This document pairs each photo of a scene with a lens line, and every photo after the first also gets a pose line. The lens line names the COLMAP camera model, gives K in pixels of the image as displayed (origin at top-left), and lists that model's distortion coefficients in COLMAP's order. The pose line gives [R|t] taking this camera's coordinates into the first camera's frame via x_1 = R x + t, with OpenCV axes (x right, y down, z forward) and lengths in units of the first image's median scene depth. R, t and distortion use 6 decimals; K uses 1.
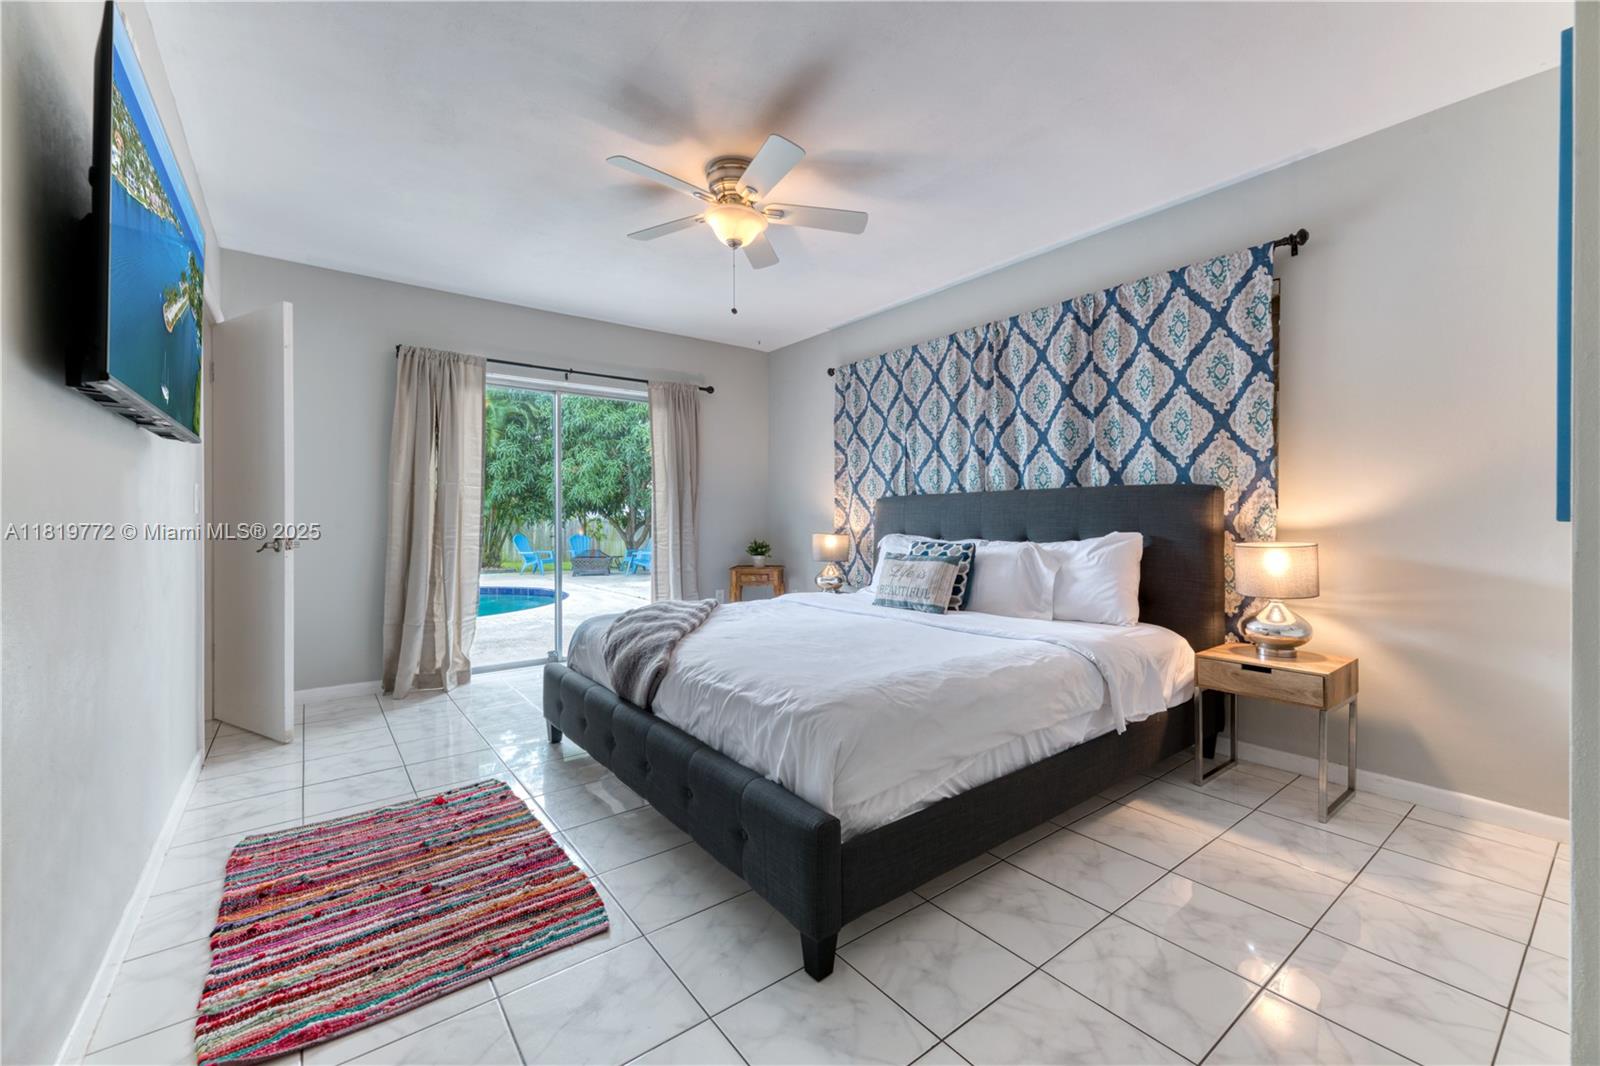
lens RADIAL K [[642.9, 0, 799.2], [0, 642.9, 521.6], [0, 0, 1]] dist [0.011422, -0.000256]
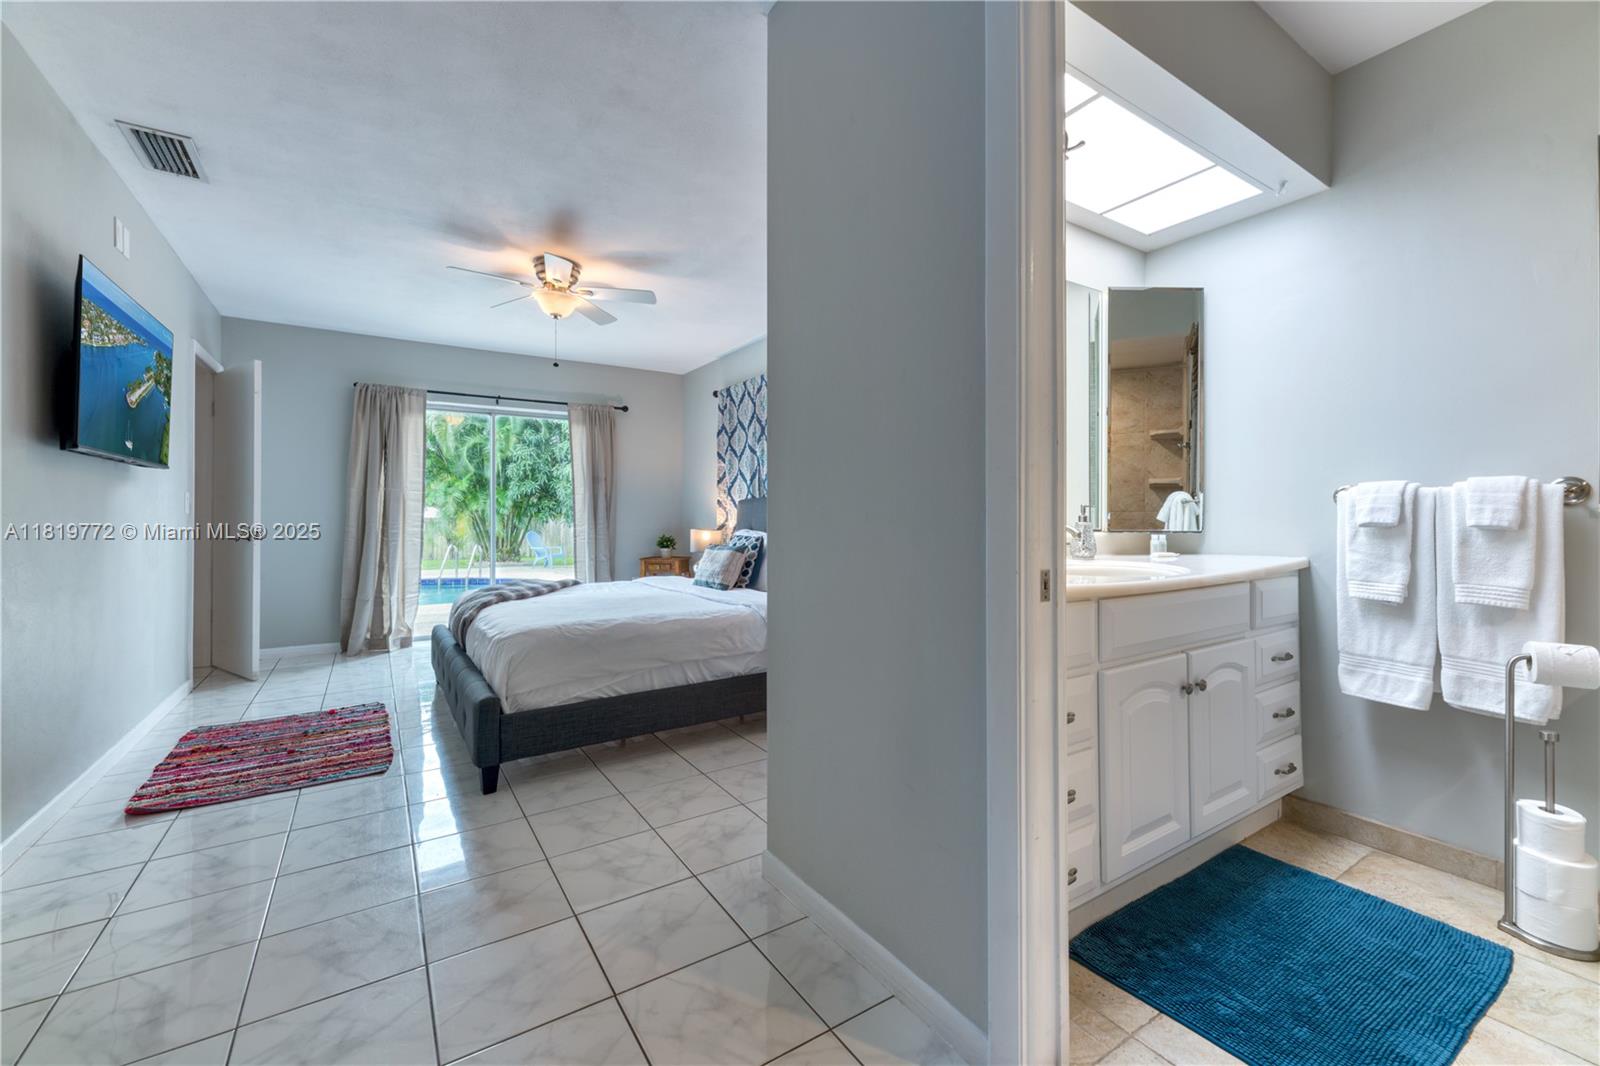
lens RADIAL K [[648.0, 0, 797.6], [0, 648.0, 512.8], [0, 0, 1]] dist [0.010576, -0.002081]
pose [[0.997292, -0.000045, -0.073540, 0.408280], [-0.000750, 0.999942, -0.010778, 0.000814], [0.073536, 0.010804, 0.997234, -0.263975]]
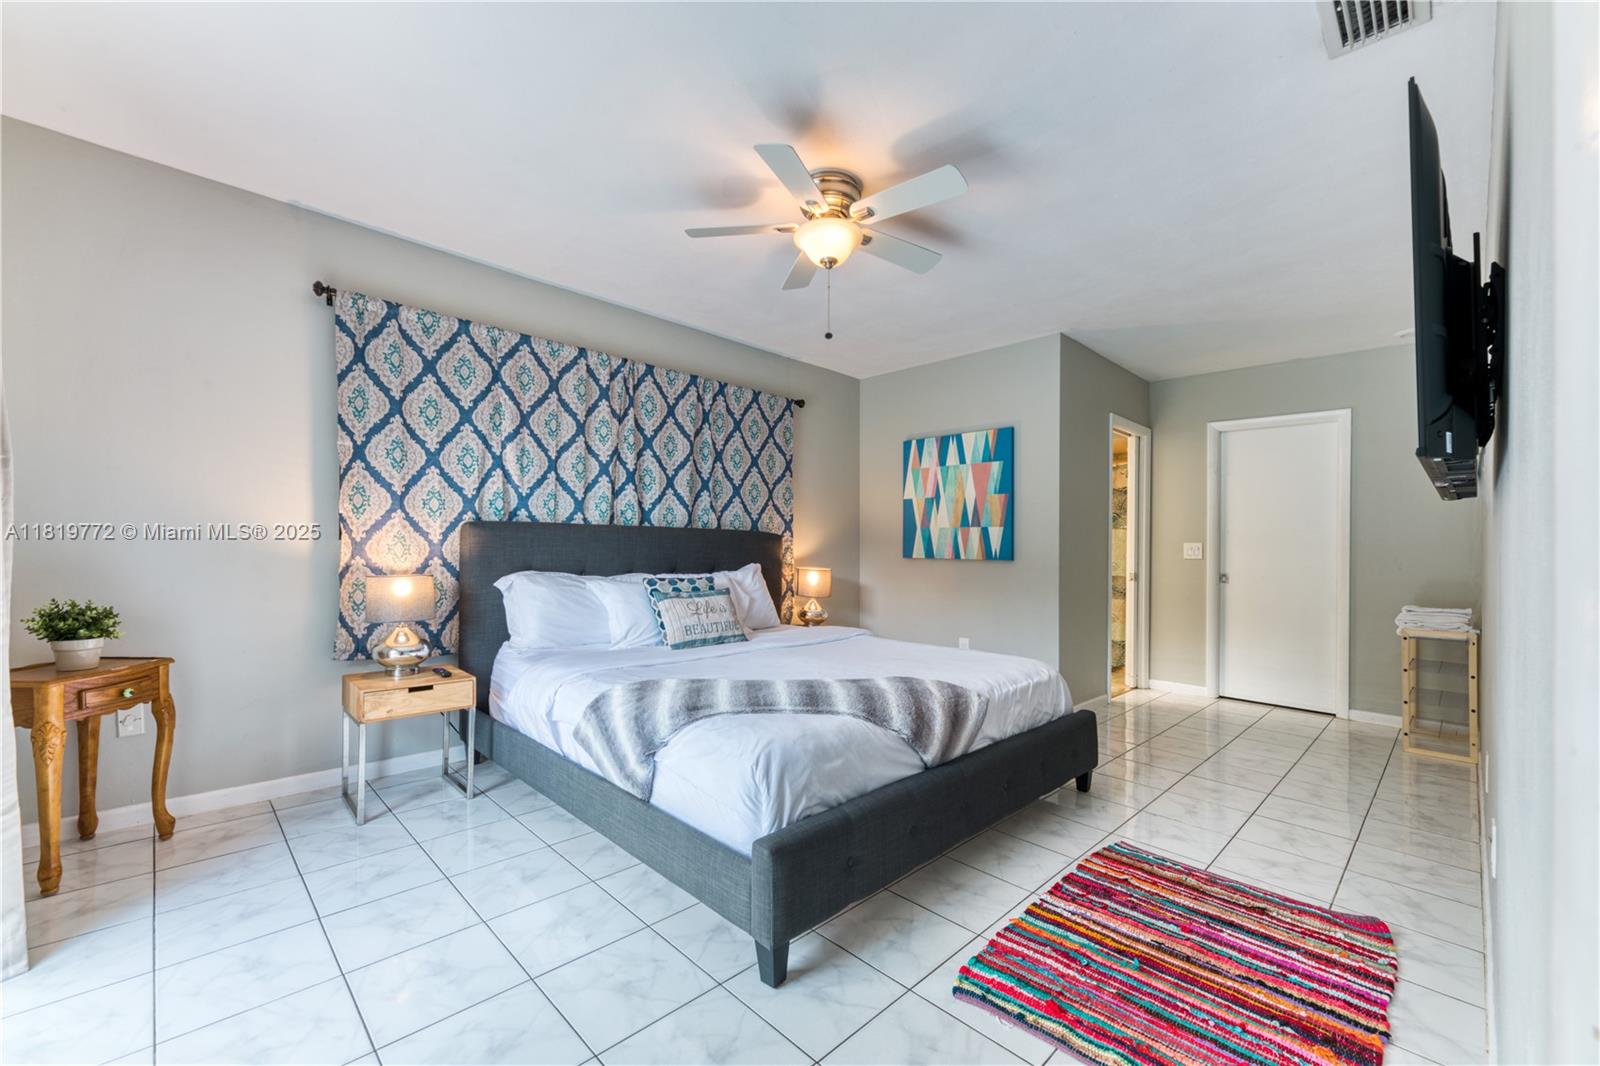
lens RADIAL K [[661.8, 0, 800.0], [0, 661.8, 533.0], [0, 0, 1]] dist [0.000035, -0.000220]
pose [[-0.127346, 0.022788, 0.991597, -0.820429], [-0.013486, 0.999604, -0.024704, -0.014294], [-0.991767, -0.016519, -0.126988, 0.924079]]
